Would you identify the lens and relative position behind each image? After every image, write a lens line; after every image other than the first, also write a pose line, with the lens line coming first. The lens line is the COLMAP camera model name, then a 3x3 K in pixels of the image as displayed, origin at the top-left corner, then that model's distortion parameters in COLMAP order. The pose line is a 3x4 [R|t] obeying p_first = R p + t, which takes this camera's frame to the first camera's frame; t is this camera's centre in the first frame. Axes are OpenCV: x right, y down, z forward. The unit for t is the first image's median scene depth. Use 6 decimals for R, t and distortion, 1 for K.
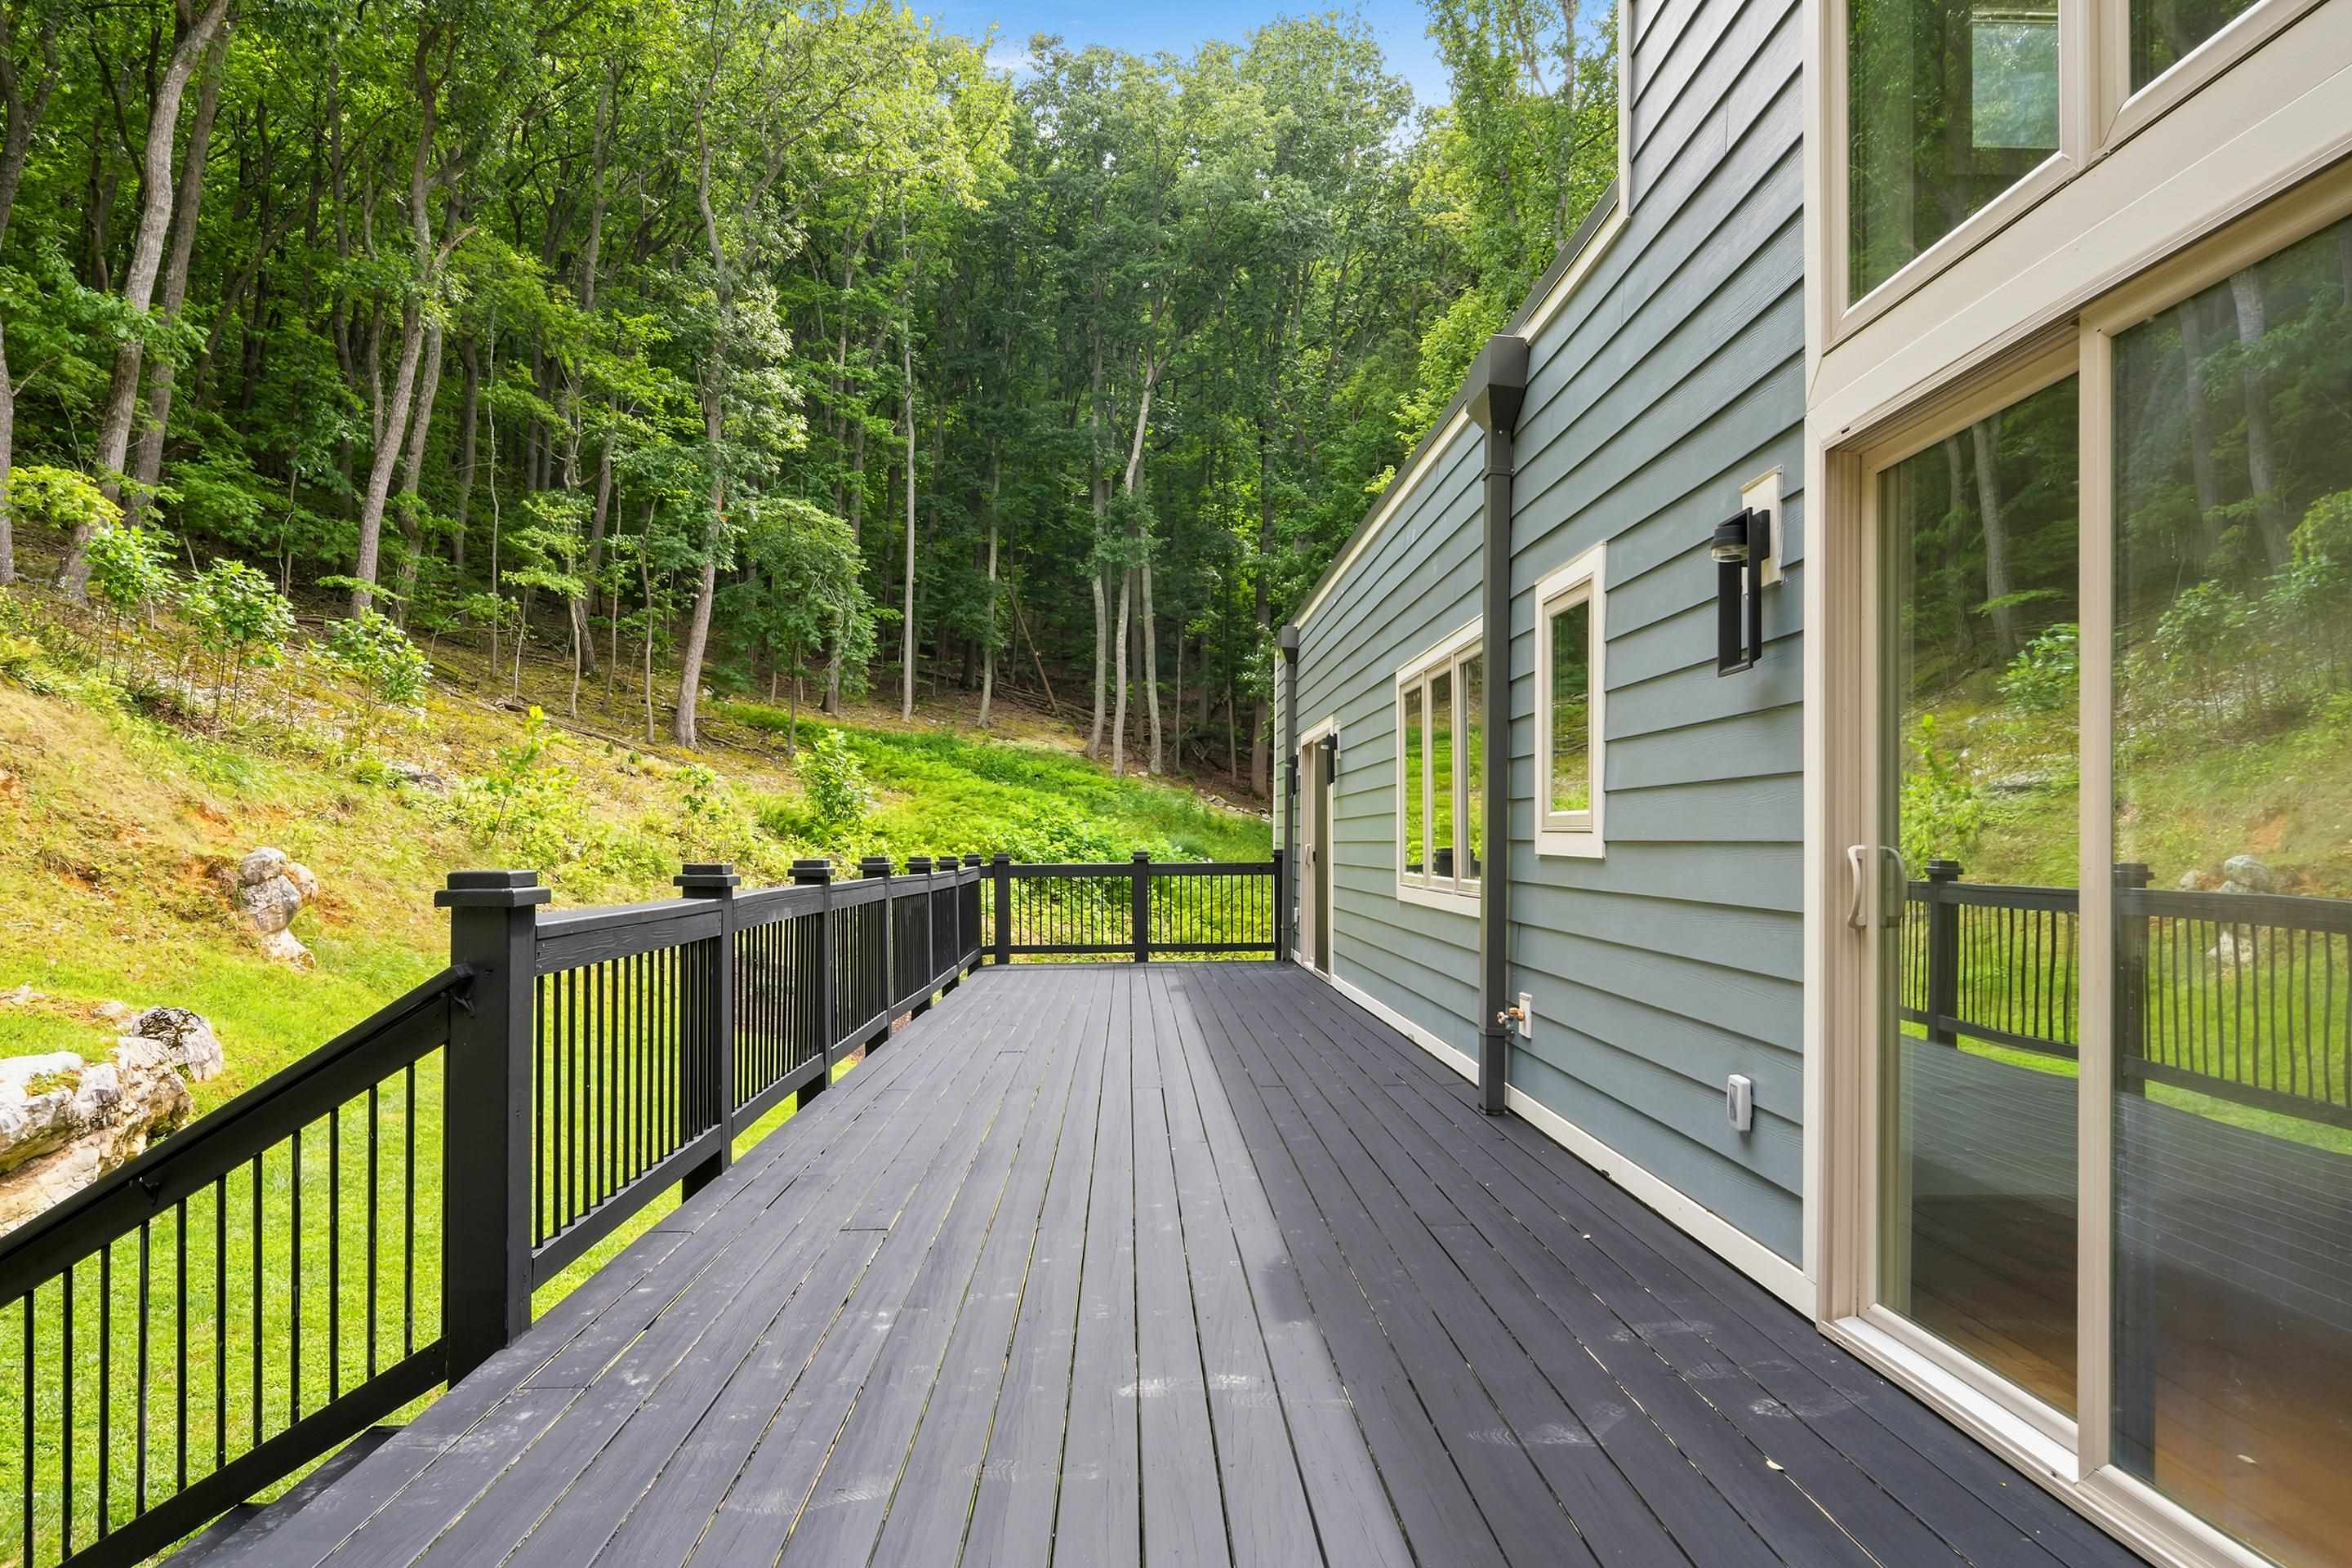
lens RADIAL K [[1435.4, 0, 1177.8], [0, 1435.4, 846.9], [0, 0, 1]] dist [-0.003648, -0.001190]
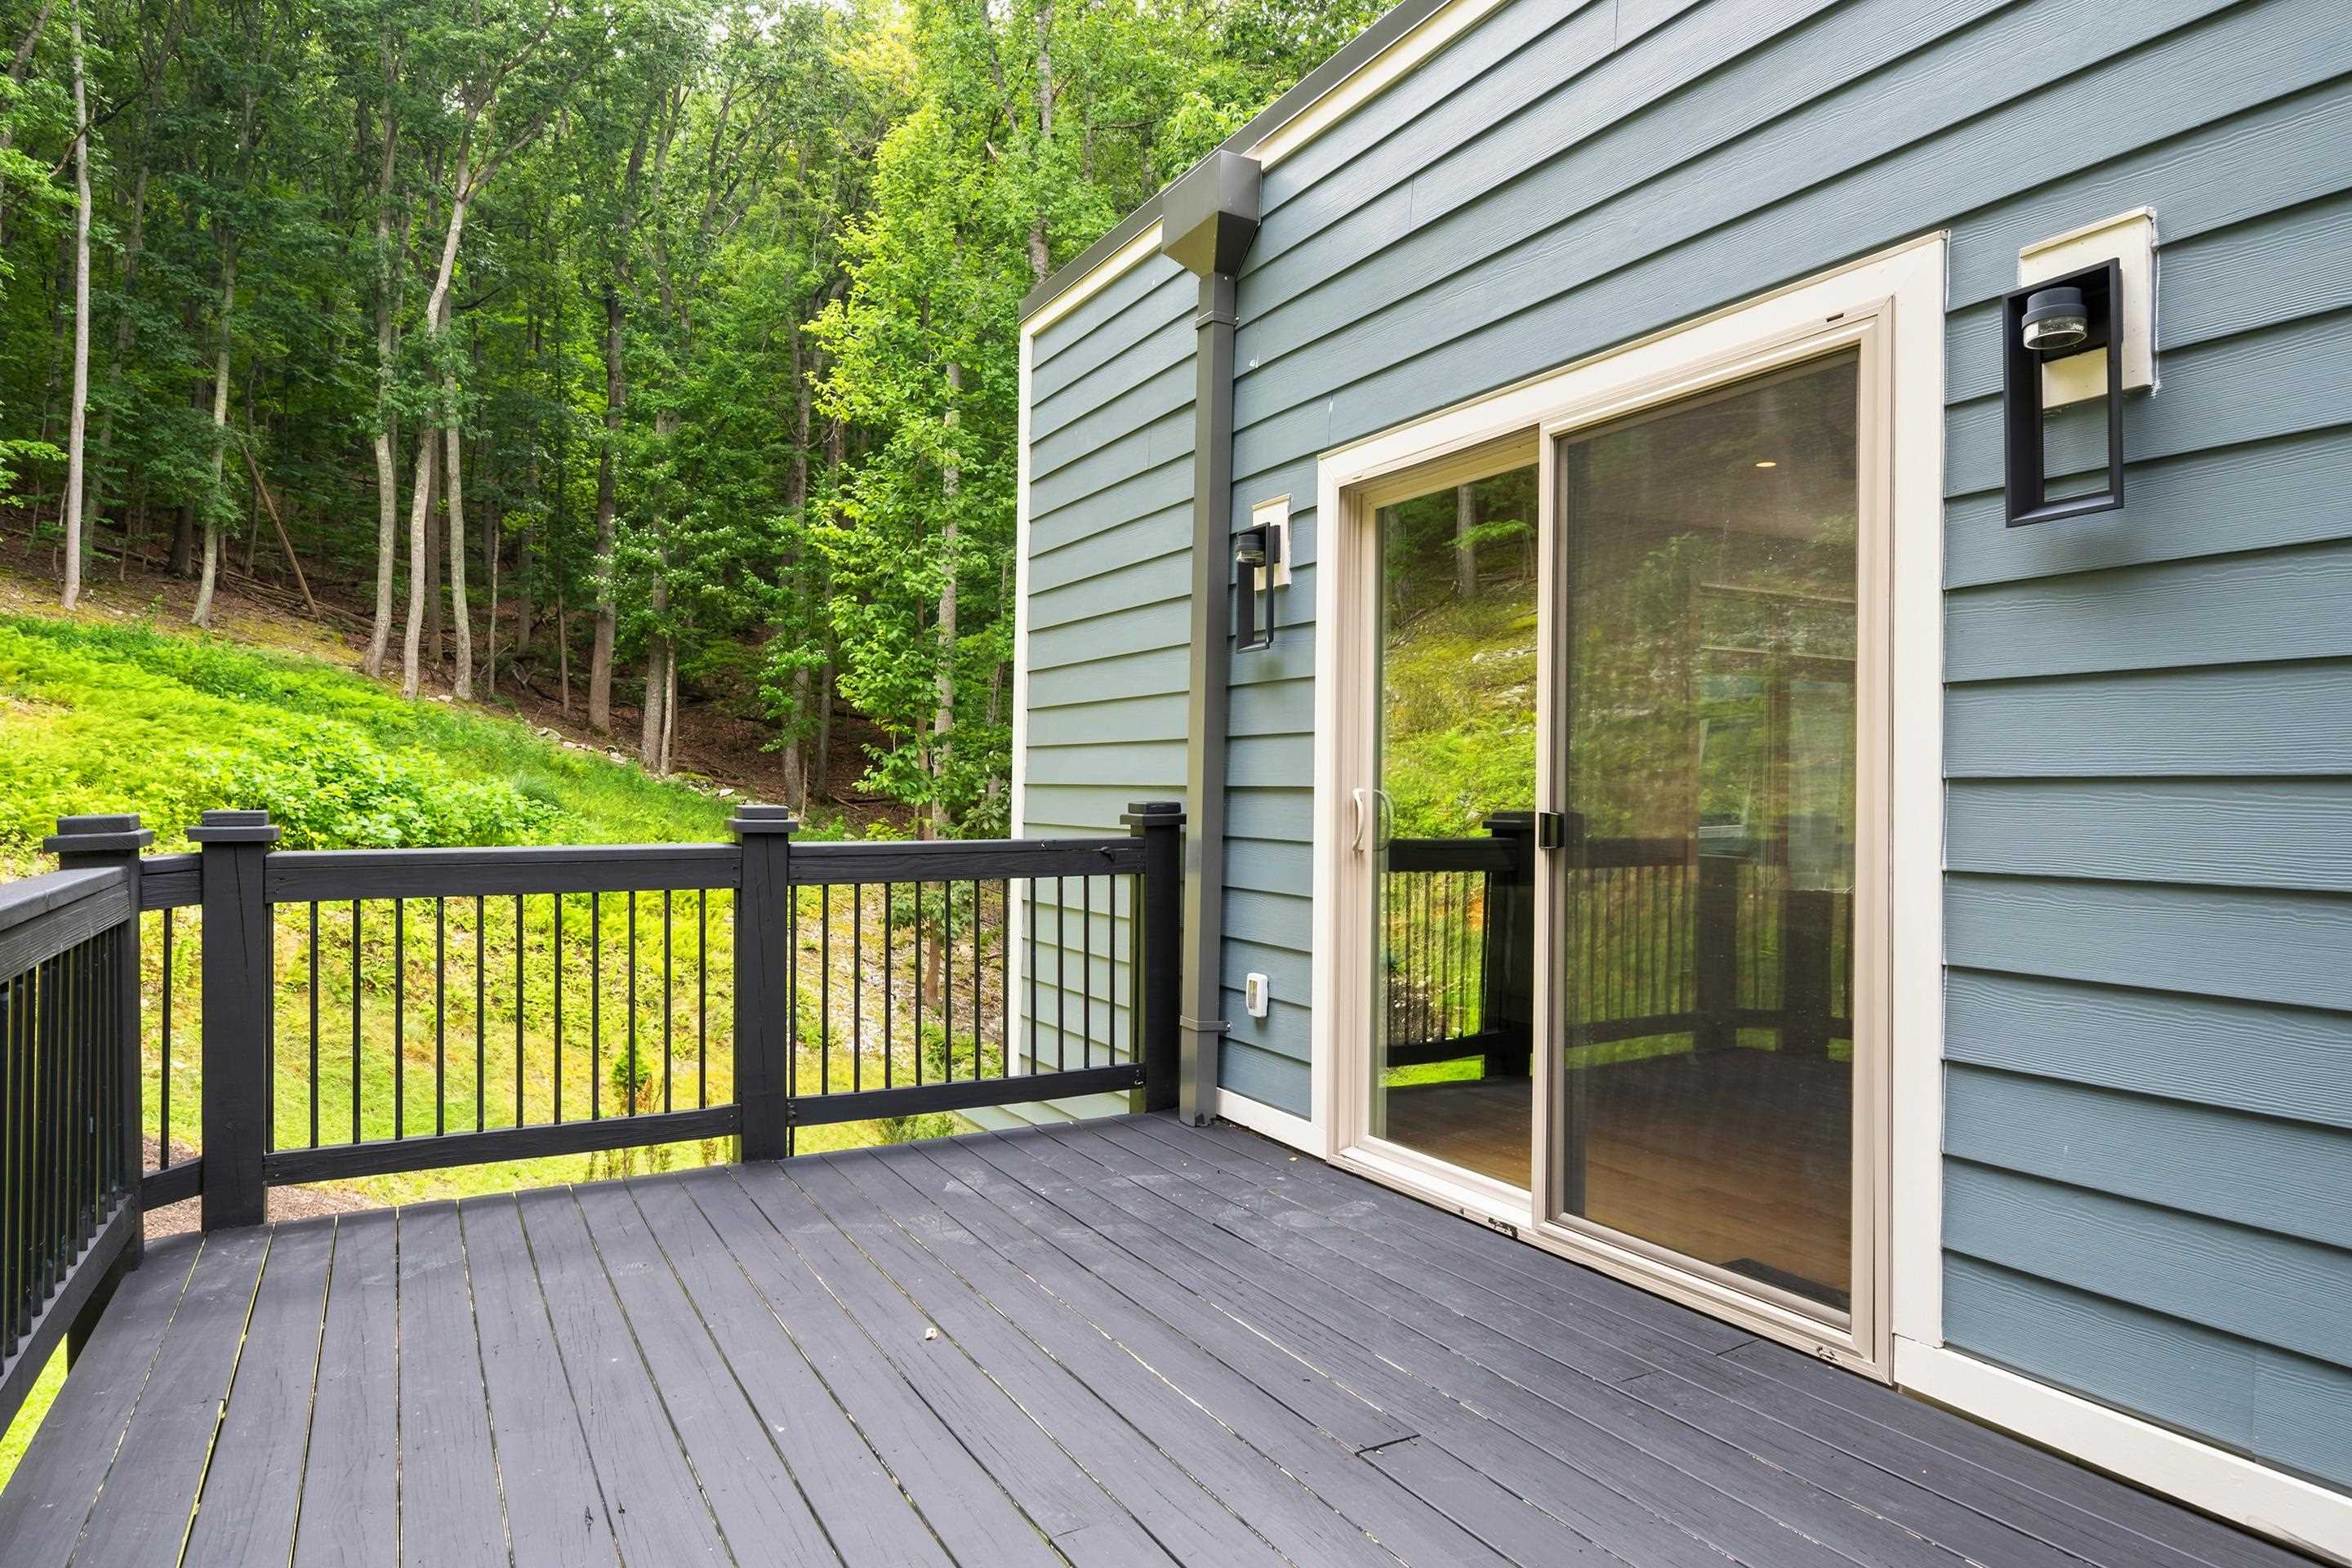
lens RADIAL K [[1433.5, 0, 1176.0], [0, 1433.5, 784.0], [0, 0, 1]] dist [-0.004010, -0.002818]
pose [[0.894707, 0.010631, 0.446528, -0.019580], [-0.007252, 0.999931, -0.009277, 0.000037], [-0.446596, 0.005062, 0.894722, 0.157103]]
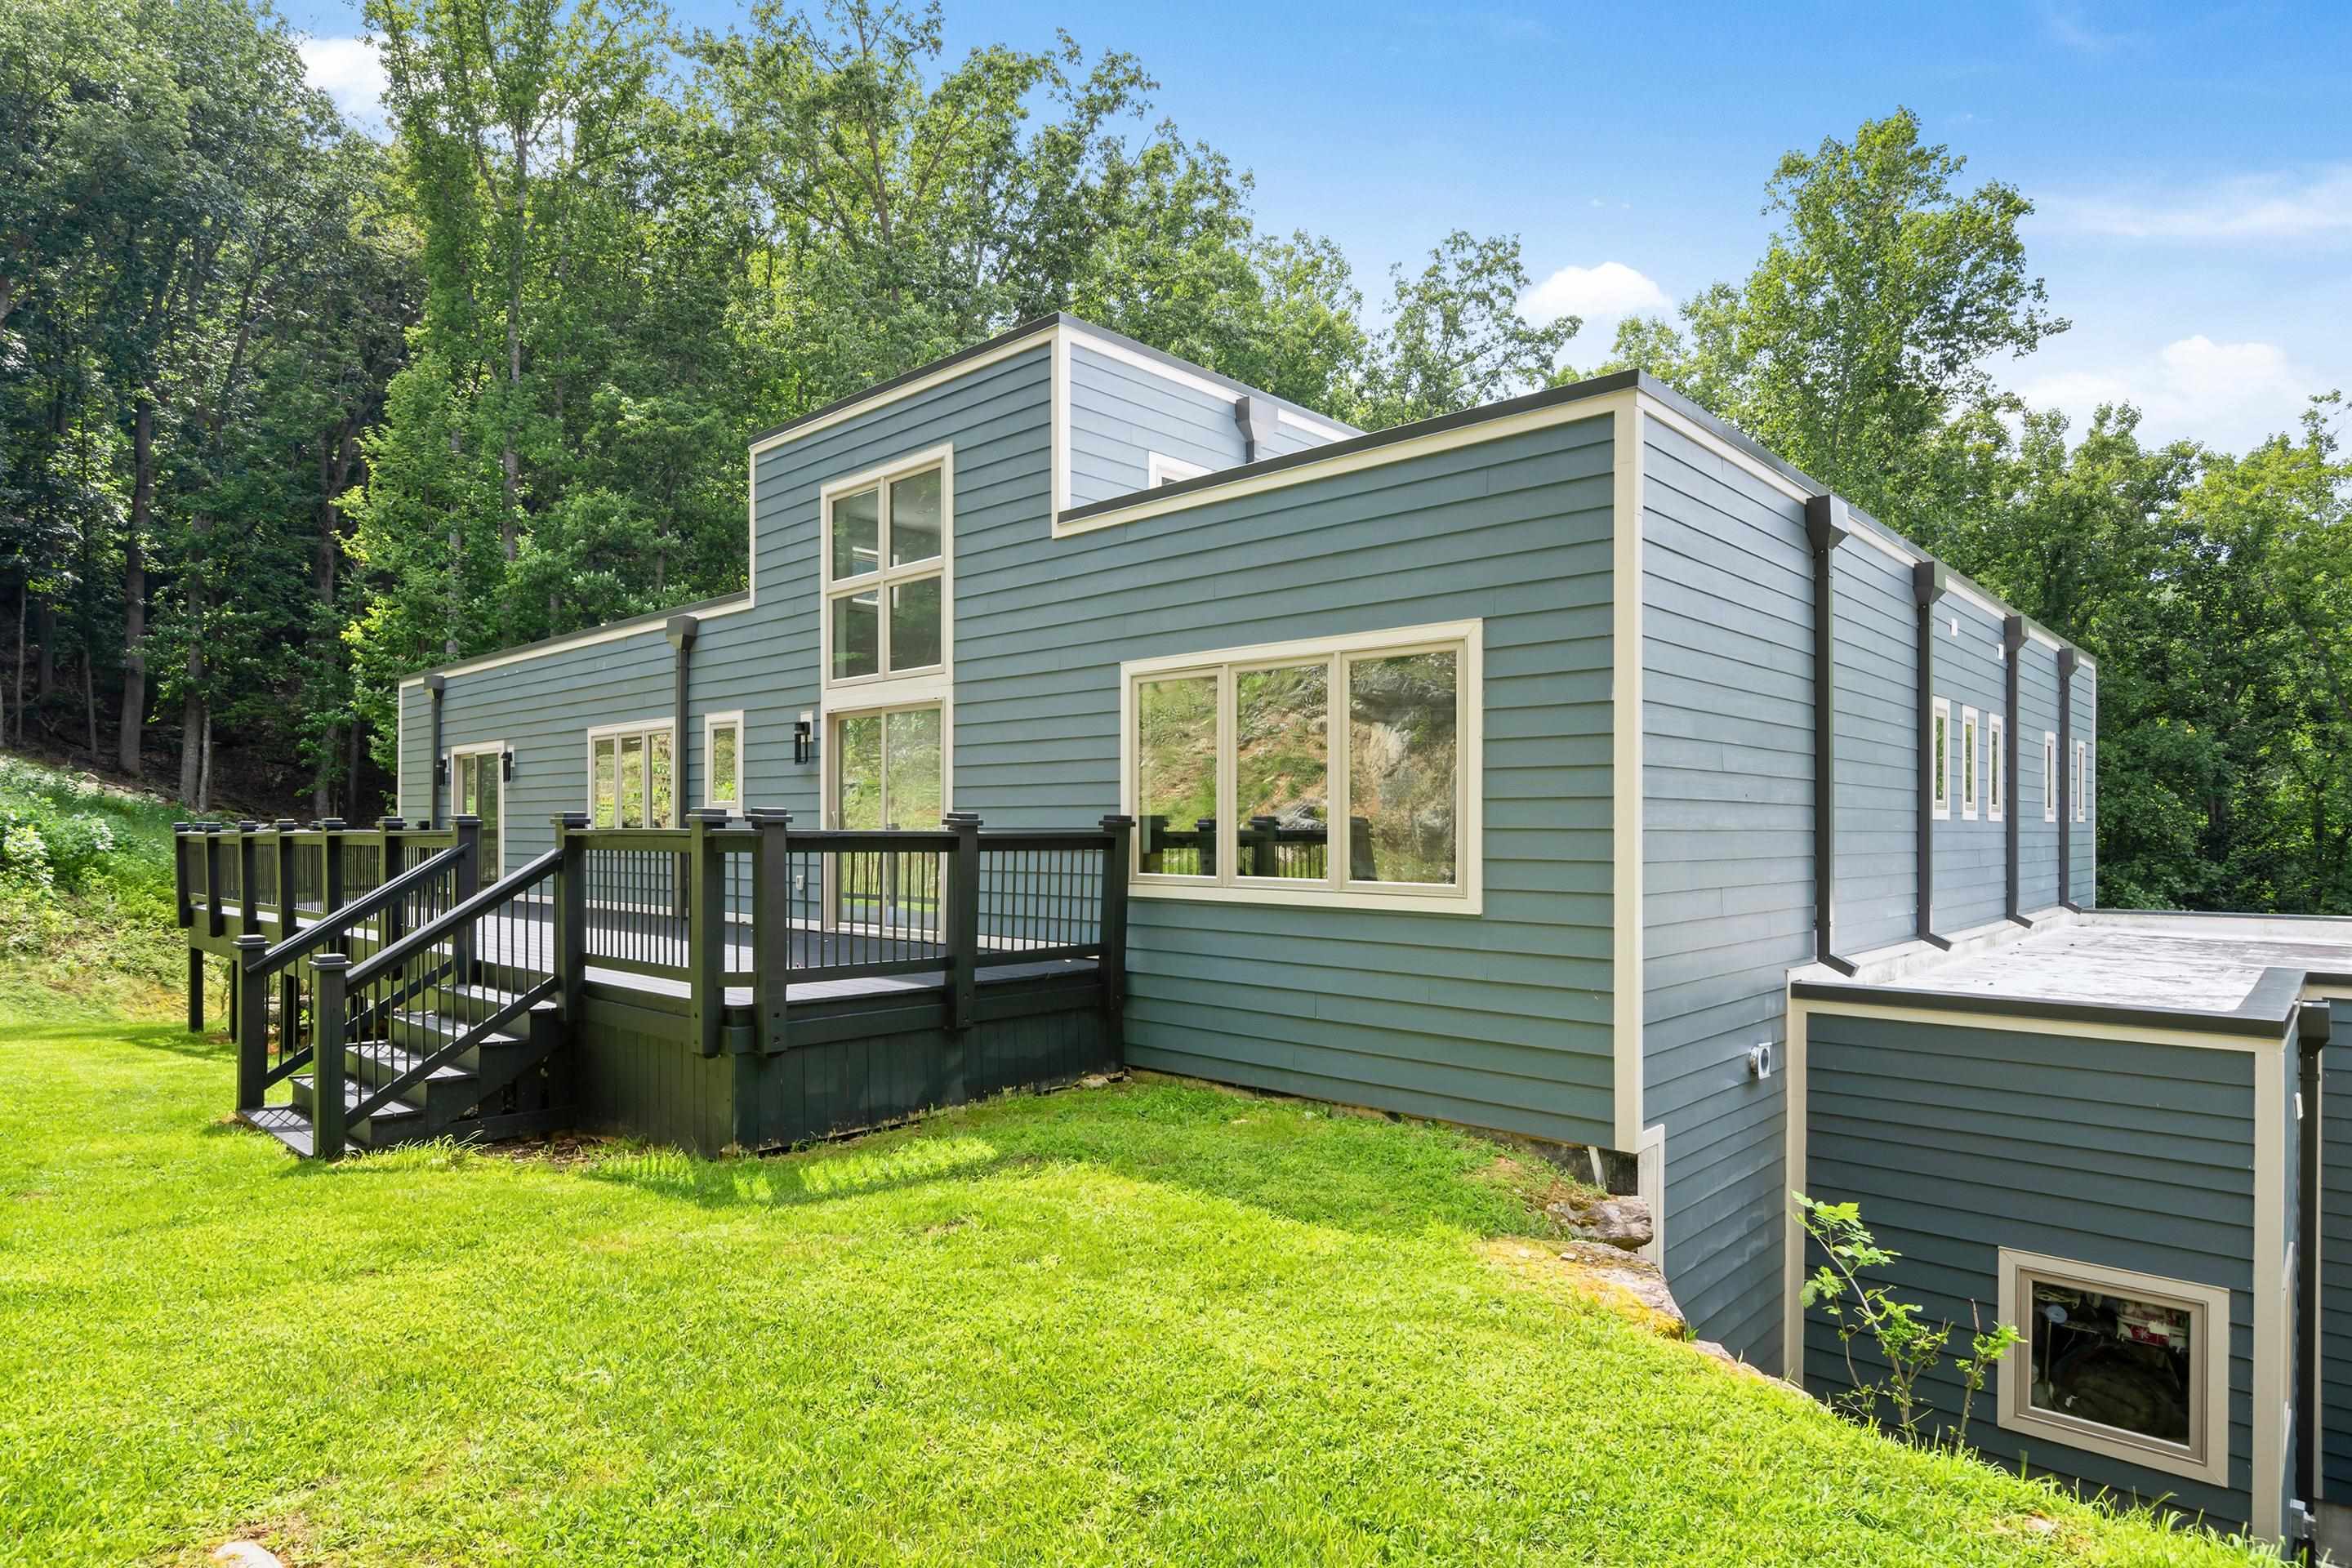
lens RADIAL K [[1293.9, 0, 1182.5], [0, 1293.9, 861.8], [0, 0, 1]] dist [-0.008501, -0.000385]
pose [[0.706832, -0.009082, 0.707324, -0.075181], [-0.005739, 0.999811, 0.018573, 0.003411], [-0.707359, -0.017188, 0.706646, -0.120866]]
